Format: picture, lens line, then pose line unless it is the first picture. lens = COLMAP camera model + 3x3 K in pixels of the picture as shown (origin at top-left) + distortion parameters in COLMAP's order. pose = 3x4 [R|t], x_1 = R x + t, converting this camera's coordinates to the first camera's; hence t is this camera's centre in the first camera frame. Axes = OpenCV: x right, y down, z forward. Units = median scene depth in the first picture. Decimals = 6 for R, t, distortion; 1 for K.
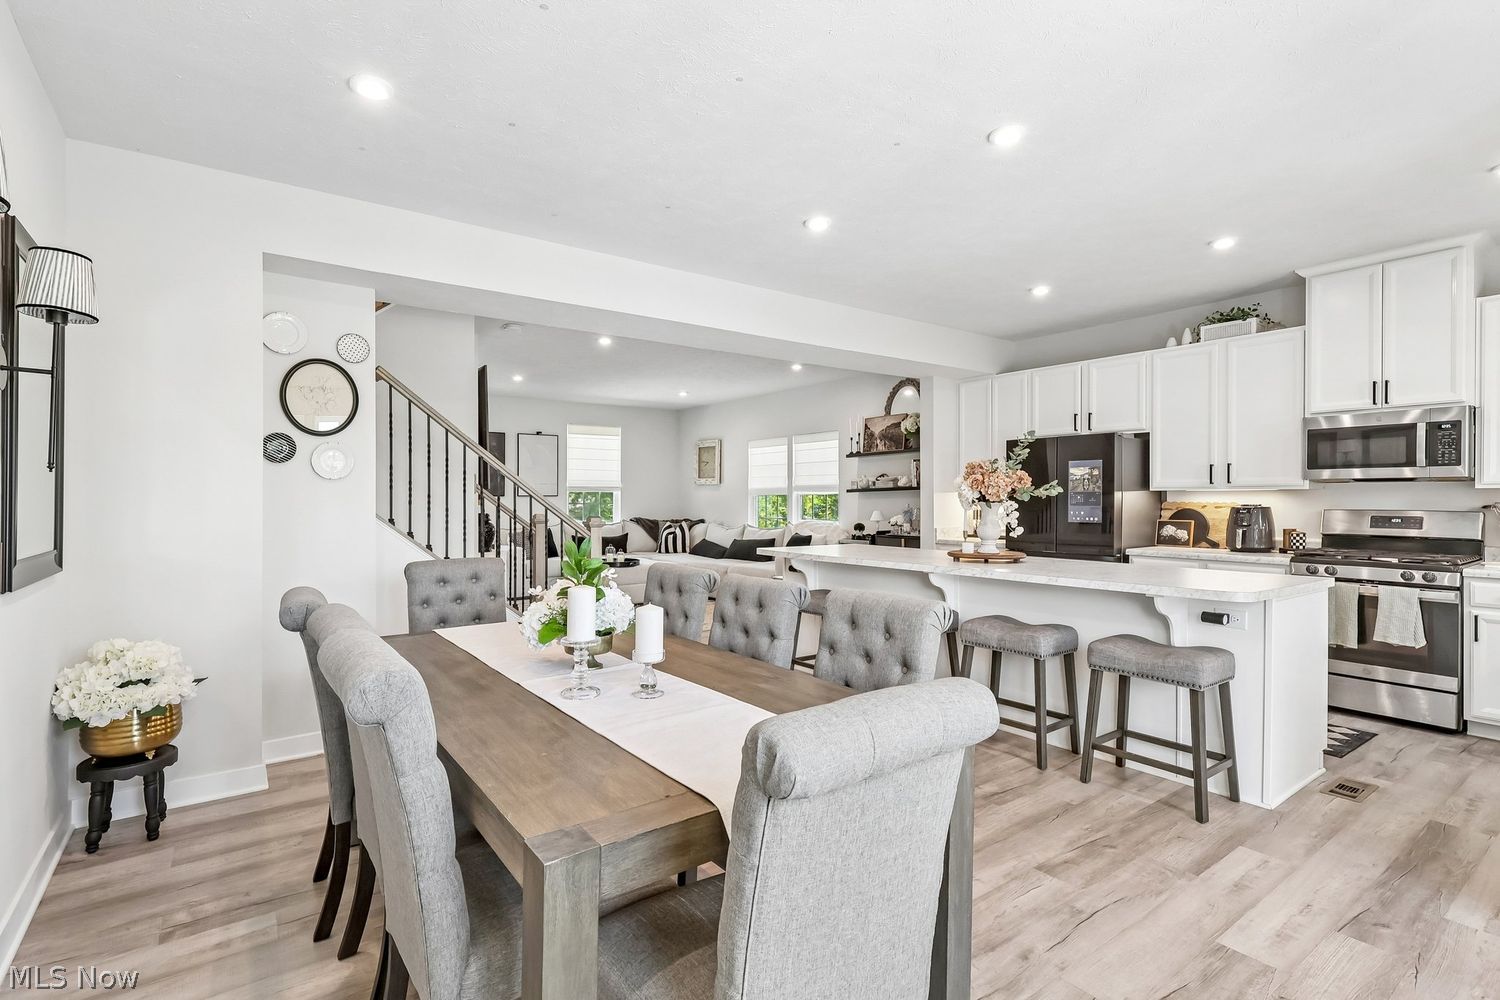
lens RADIAL K [[711.5, 0, 749.4], [0, 711.5, 502.8], [0, 0, 1]] dist [0.001609, 0.002798]
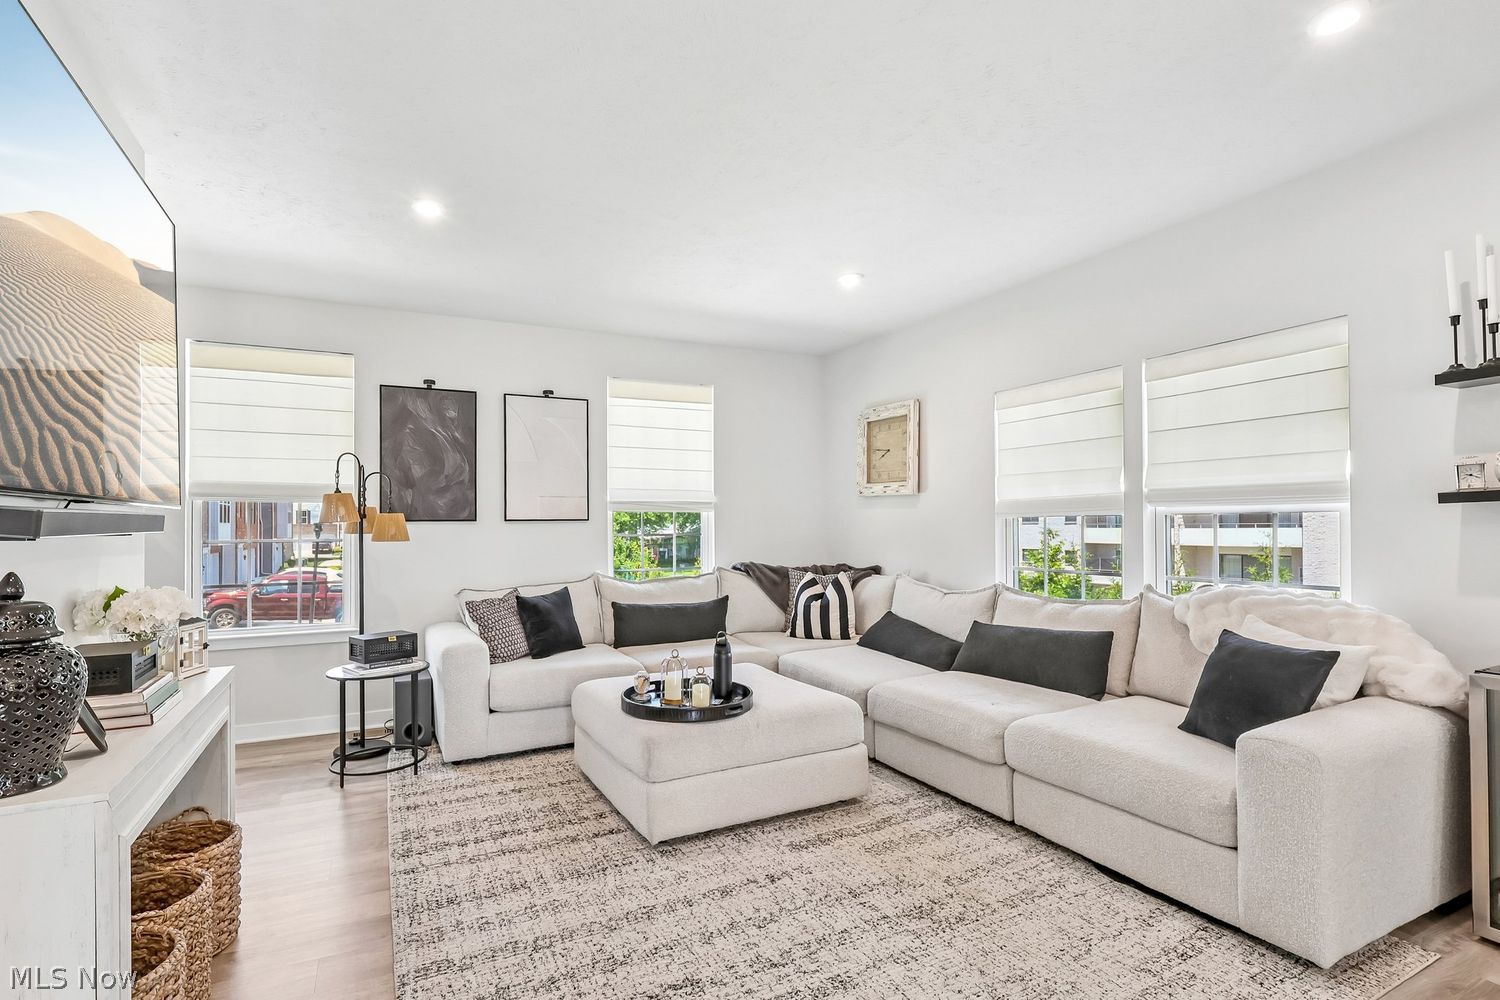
lens RADIAL K [[711.5, 0, 747.7], [0, 711.5, 503.8], [0, 0, 1]] dist [0.001609, 0.002798]
pose [[0.987349, -0.011067, -0.158176, -0.156506], [0.006029, 0.999460, -0.032295, -0.009666], [0.158448, 0.030933, 0.986883, 1.022321]]
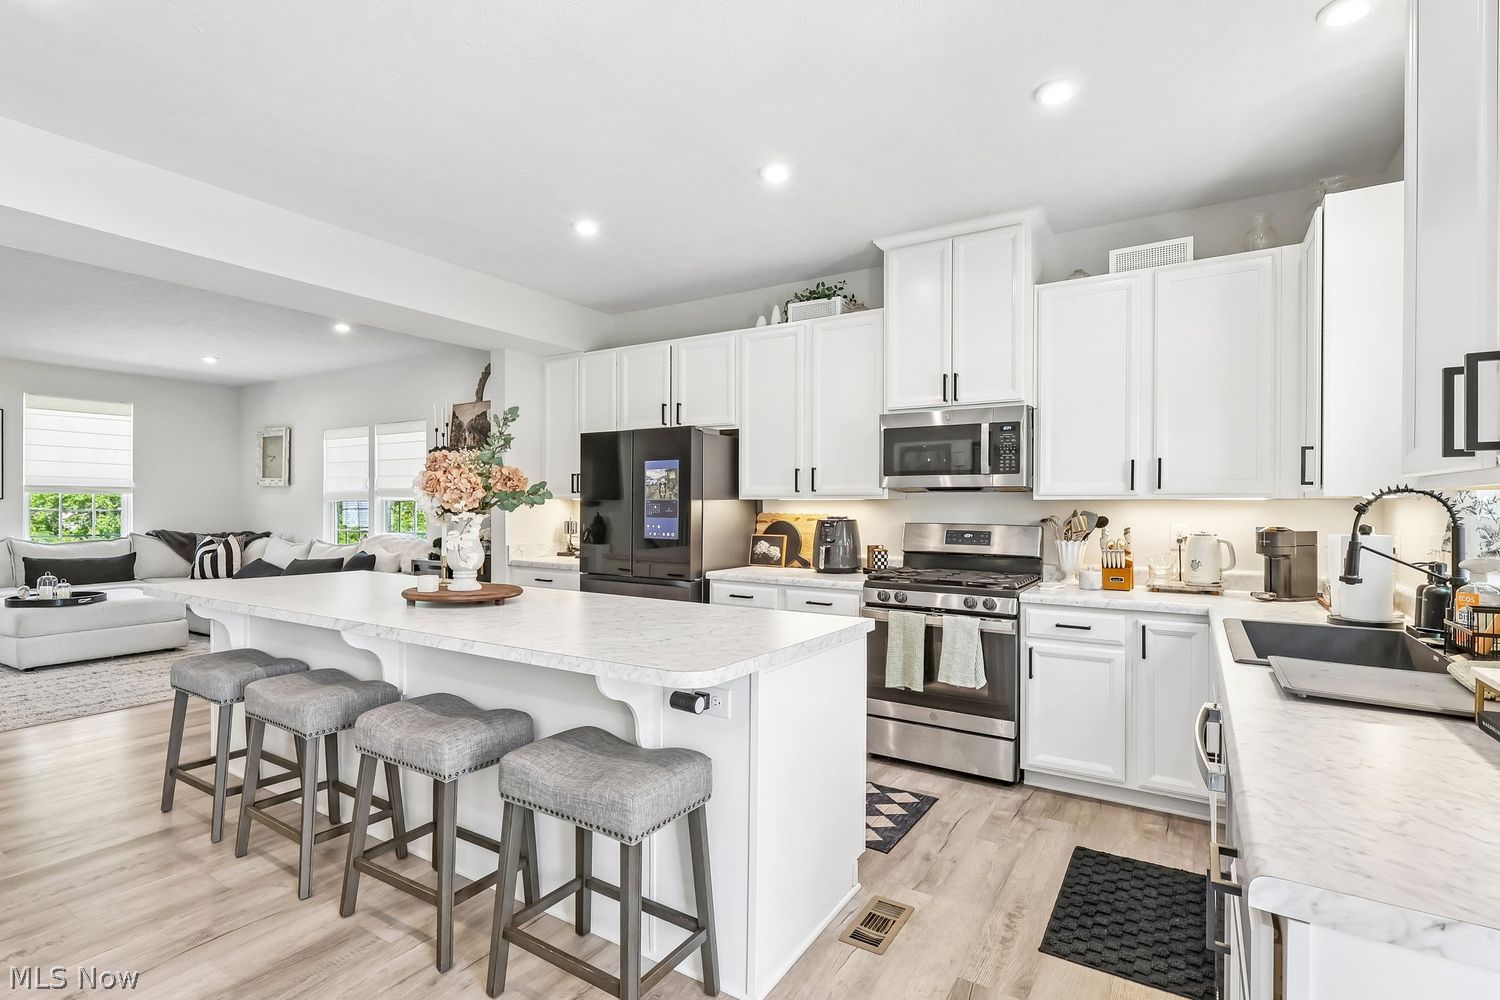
lens RADIAL K [[711.5, 0, 744.5], [0, 711.5, 504.6], [0, 0, 1]] dist [0.001609, 0.002798]
pose [[0.932908, 0.007309, 0.360041, 0.274191], [-0.004551, 0.999953, -0.008506, -0.004071], [-0.360087, 0.006296, 0.932898, 0.230627]]
